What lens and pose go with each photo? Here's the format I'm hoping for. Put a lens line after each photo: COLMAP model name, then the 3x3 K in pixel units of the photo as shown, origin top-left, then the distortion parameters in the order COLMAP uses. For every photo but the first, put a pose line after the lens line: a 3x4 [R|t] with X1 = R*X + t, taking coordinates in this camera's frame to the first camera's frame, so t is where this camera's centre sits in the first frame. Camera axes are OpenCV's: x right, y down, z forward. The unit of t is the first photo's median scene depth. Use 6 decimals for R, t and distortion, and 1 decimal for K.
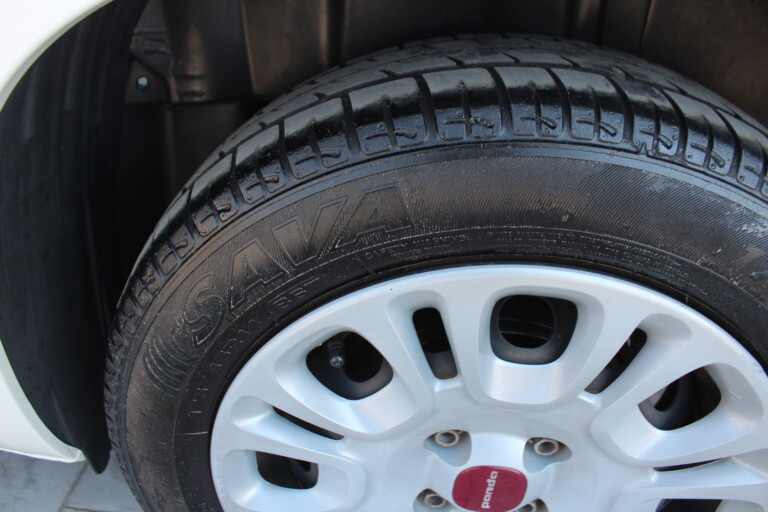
lens RADIAL K [[649.3, 0, 384.0], [0, 649.3, 256.0], [0, 0, 1]] dist [-0.185265, 0.148500]
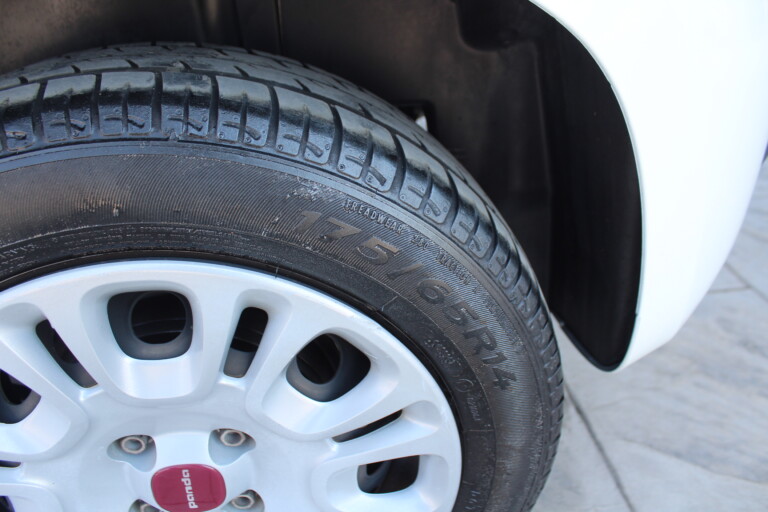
lens RADIAL K [[643.0, 0, 380.3], [0, 643.0, 253.0], [0, 0, 1]] dist [-0.171417, 0.161139]
pose [[0.973746, -0.157959, 0.163916, 0.472431], [0.162867, 0.986504, -0.016861, 0.083215], [-0.159040, 0.043115, 0.986330, -0.063852]]
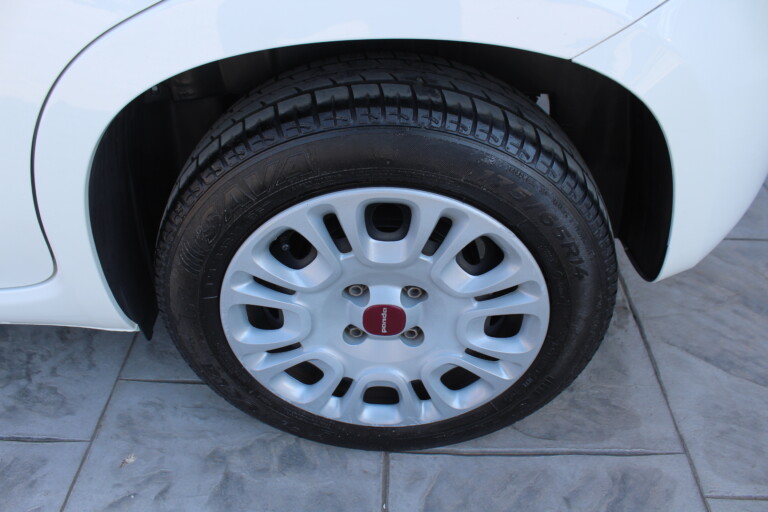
lens RADIAL K [[643.0, 0, 380.3], [0, 643.0, 253.0], [0, 0, 1]] dist [-0.171417, 0.161139]
pose [[0.997235, -0.072737, 0.015241, 0.187131], [0.070670, 0.991596, 0.108363, 0.002147], [-0.022995, -0.106986, 0.993995, -0.914919]]
